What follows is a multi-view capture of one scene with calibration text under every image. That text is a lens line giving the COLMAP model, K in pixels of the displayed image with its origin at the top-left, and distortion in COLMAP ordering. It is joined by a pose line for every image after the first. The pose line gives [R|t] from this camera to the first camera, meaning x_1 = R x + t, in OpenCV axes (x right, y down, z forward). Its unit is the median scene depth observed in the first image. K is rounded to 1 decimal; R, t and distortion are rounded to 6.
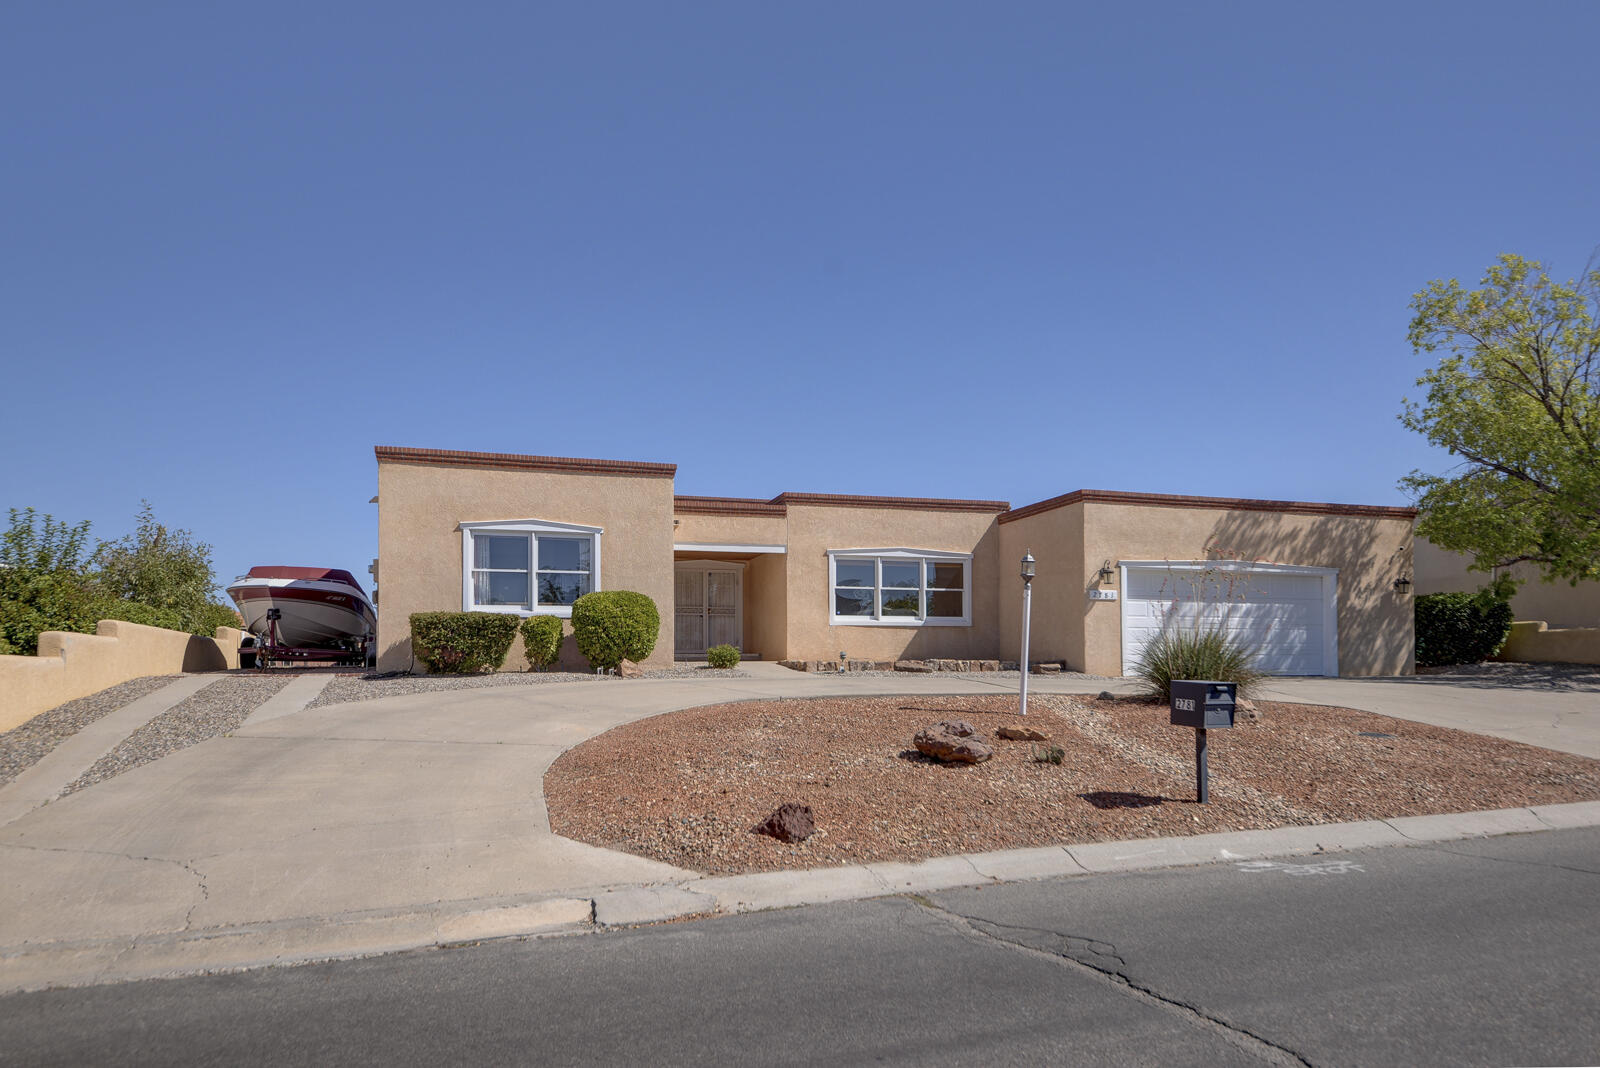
lens RADIAL K [[1016.9, 0, 846.1], [0, 1016.9, 609.4], [0, 0, 1]] dist [0.051993, -0.005404]
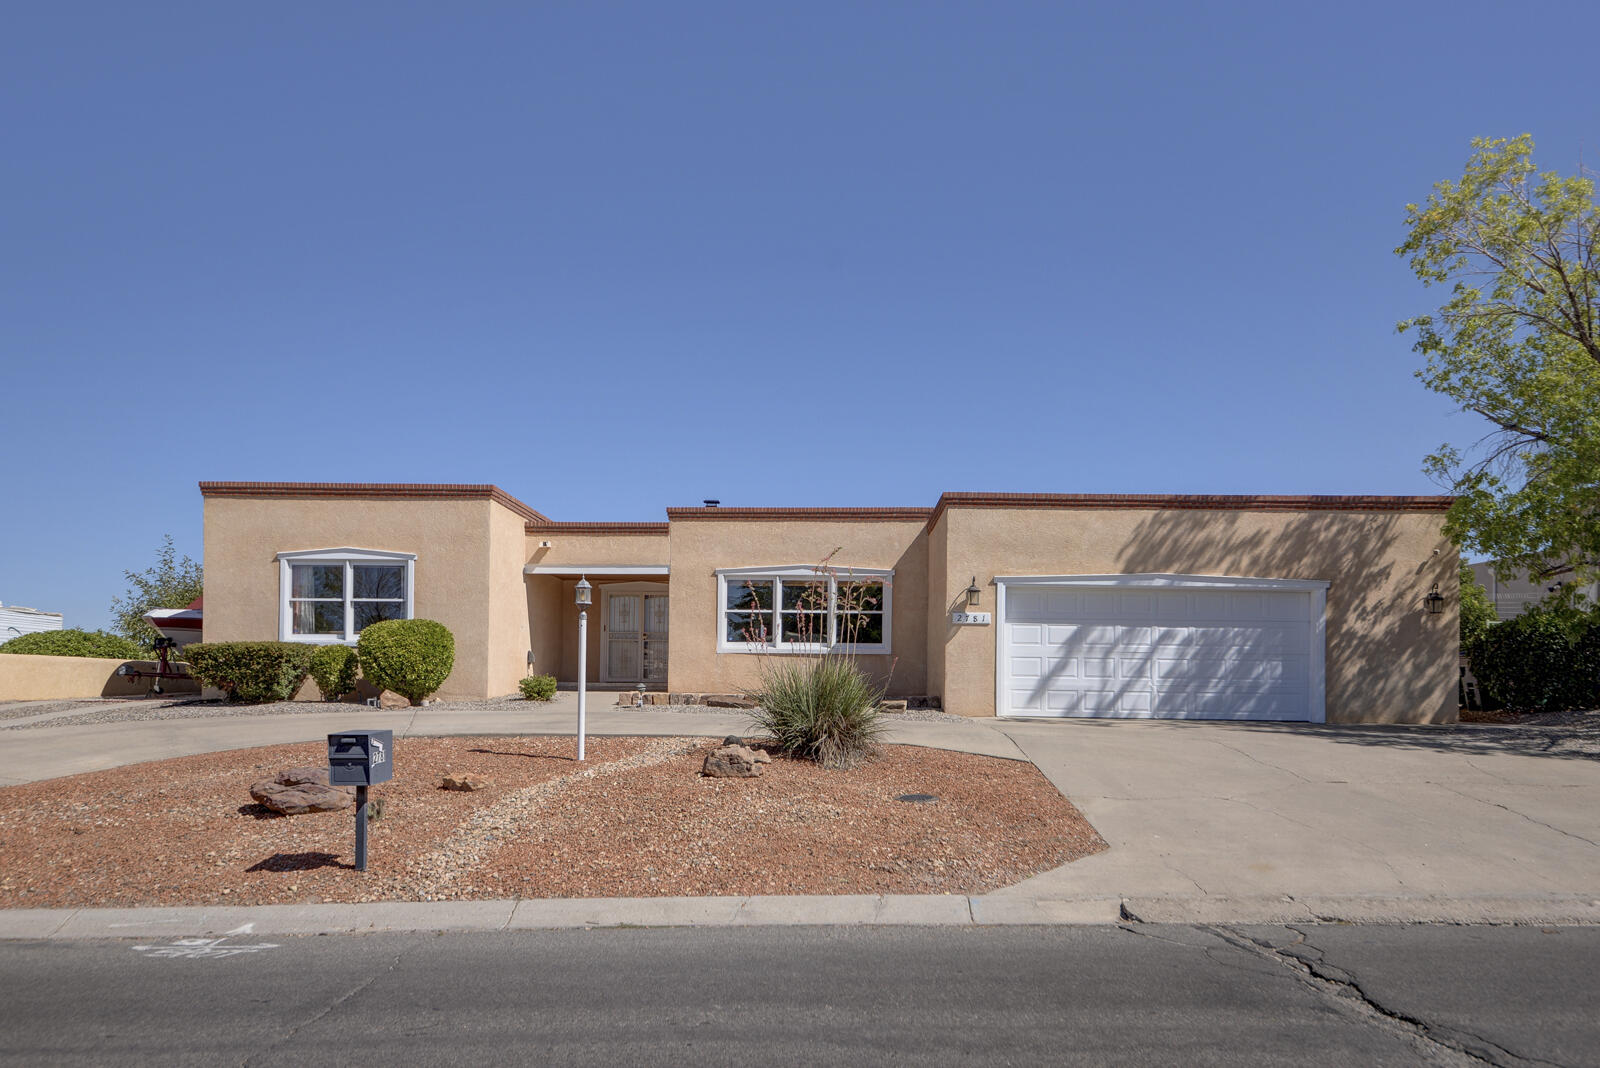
lens RADIAL K [[1159.0, 0, 845.0], [0, 1159.0, 607.1], [0, 0, 1]] dist [0.073546, 0.000298]
pose [[0.942293, -0.008484, -0.334681, 0.452089], [0.003237, 0.999863, -0.016230, -0.008487], [0.334772, 0.014210, 0.942192, 0.073766]]
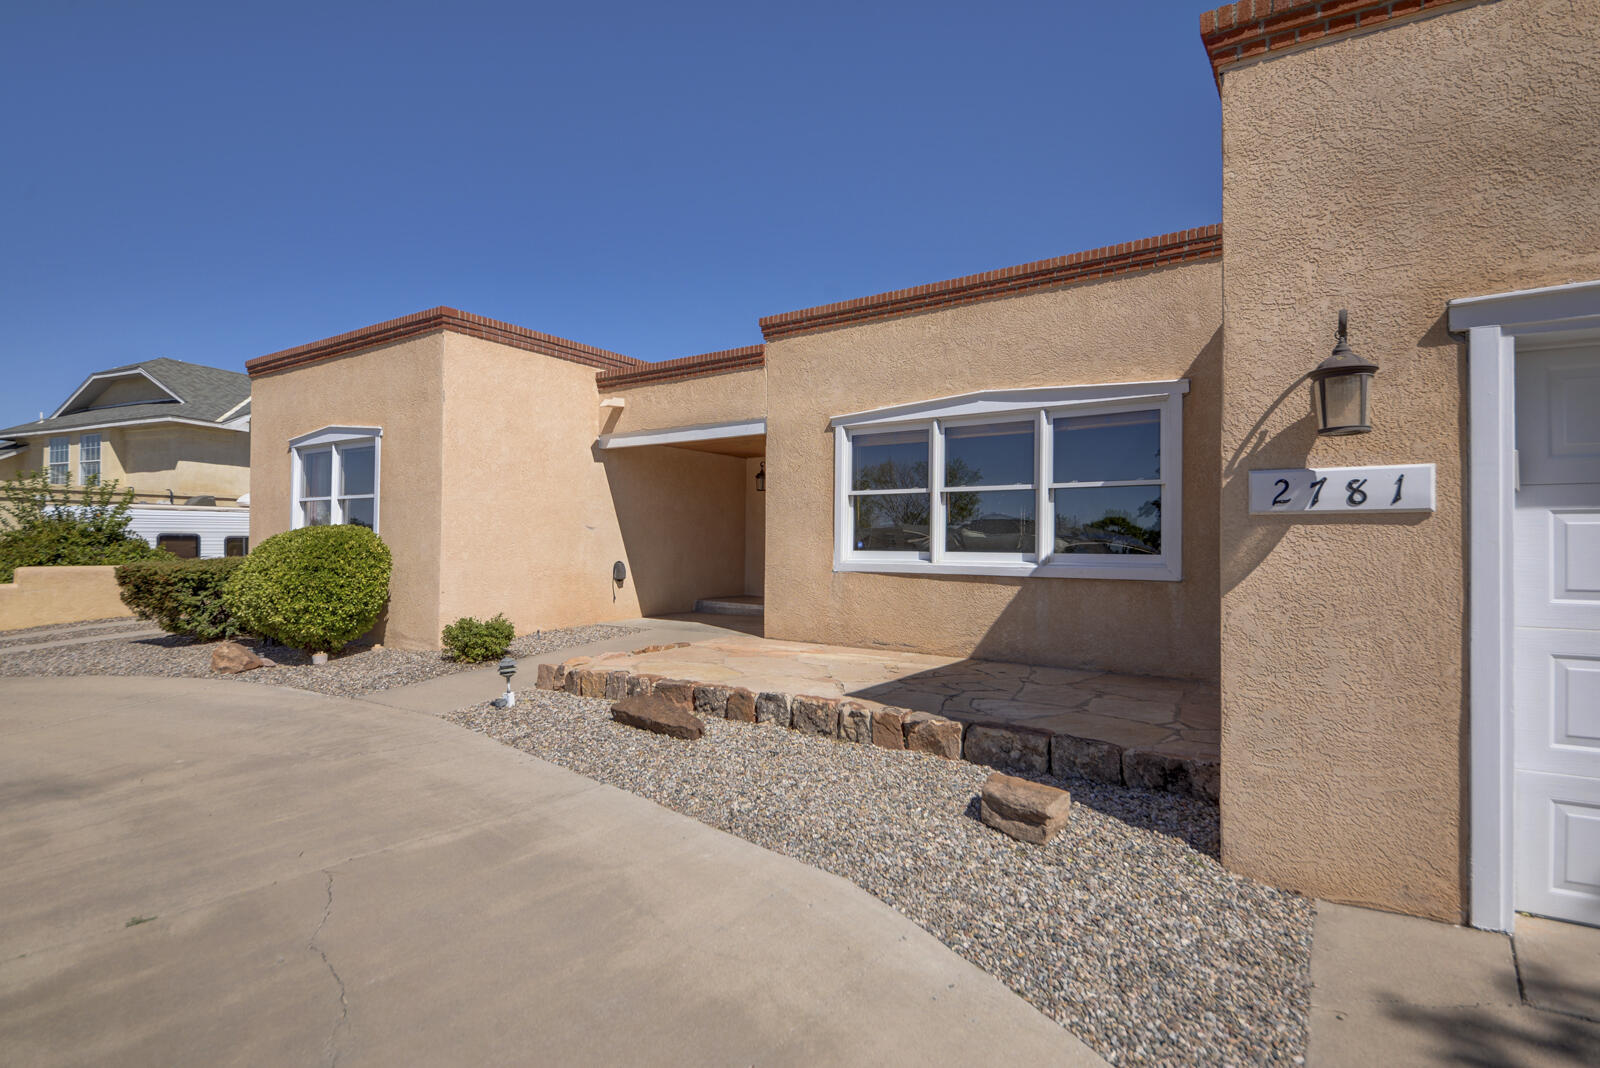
lens RADIAL K [[819.5, 0, 809.6], [0, 819.5, 530.2], [0, 0, 1]] dist [-0.000800, -0.007609]
pose [[0.591750, -0.003067, -0.806116, 0.307535], [0.032170, 0.999286, 0.019813, -0.012883], [0.805480, -0.037657, 0.591426, 0.788499]]
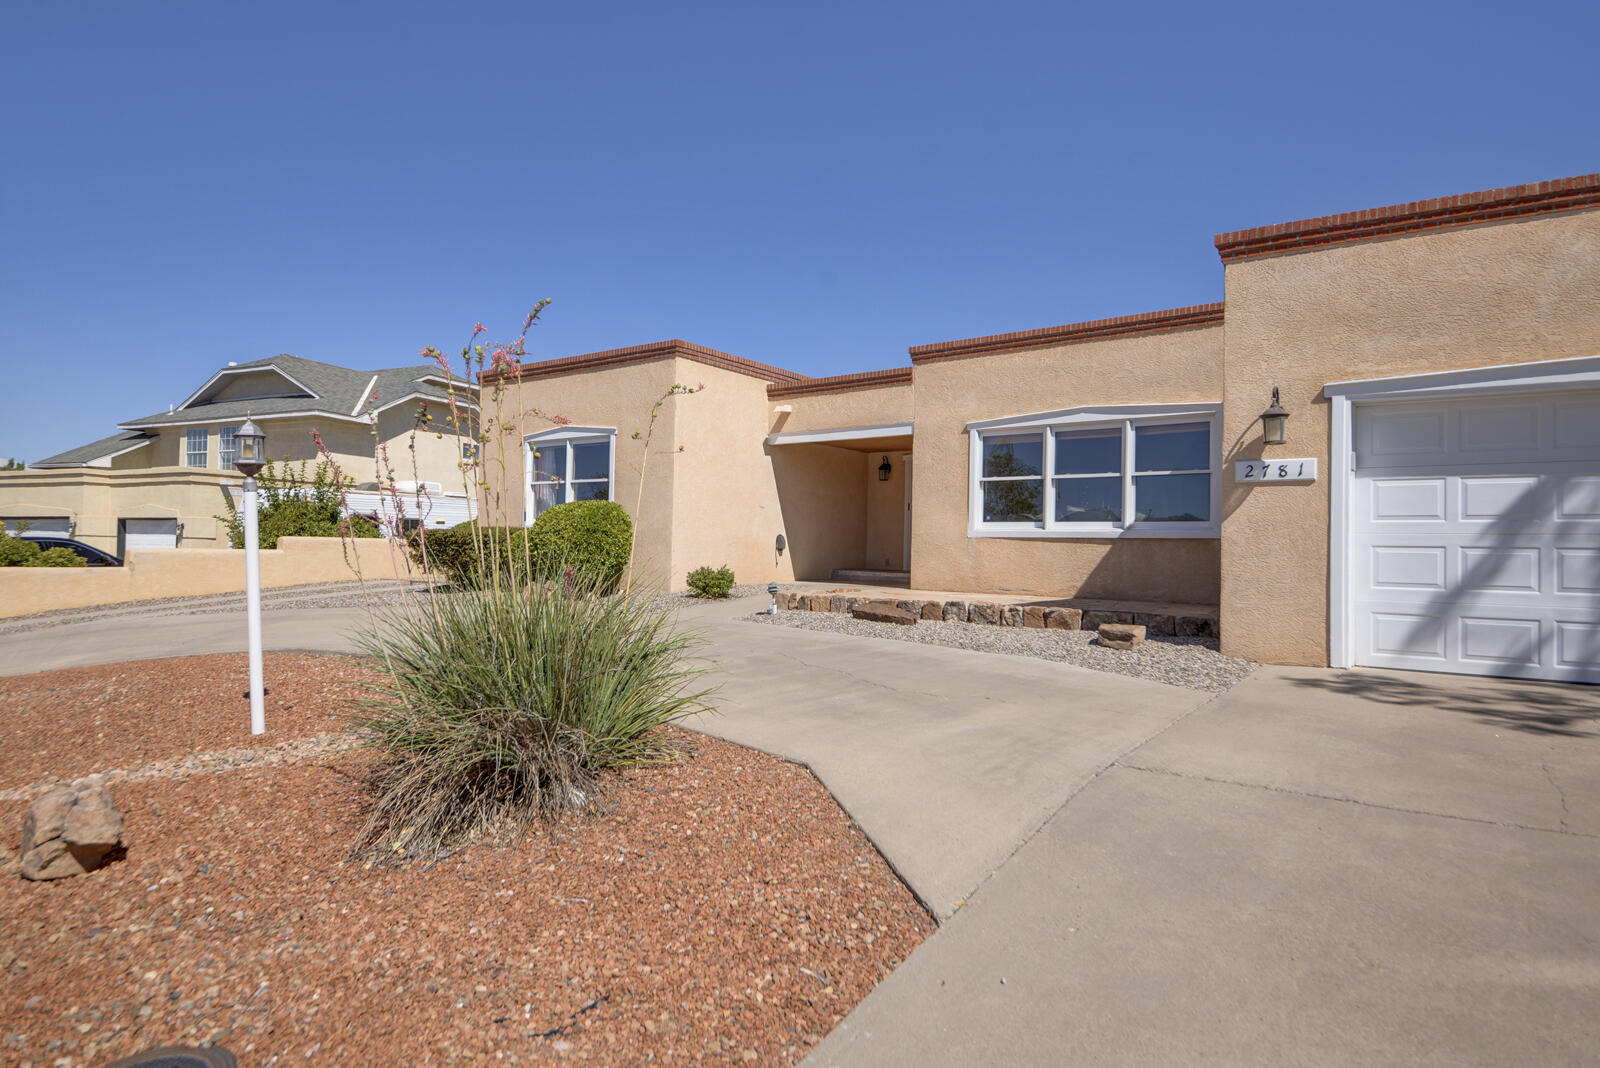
lens RADIAL K [[942.4, 0, 800.2], [0, 942.4, 525.7], [0, 0, 1]] dist [0.004898, -0.004419]
pose [[0.554926, -0.005430, -0.831882, 0.450234], [0.022208, 0.999719, 0.008289, 0.000622], [0.831603, -0.023074, 0.554891, 0.592754]]
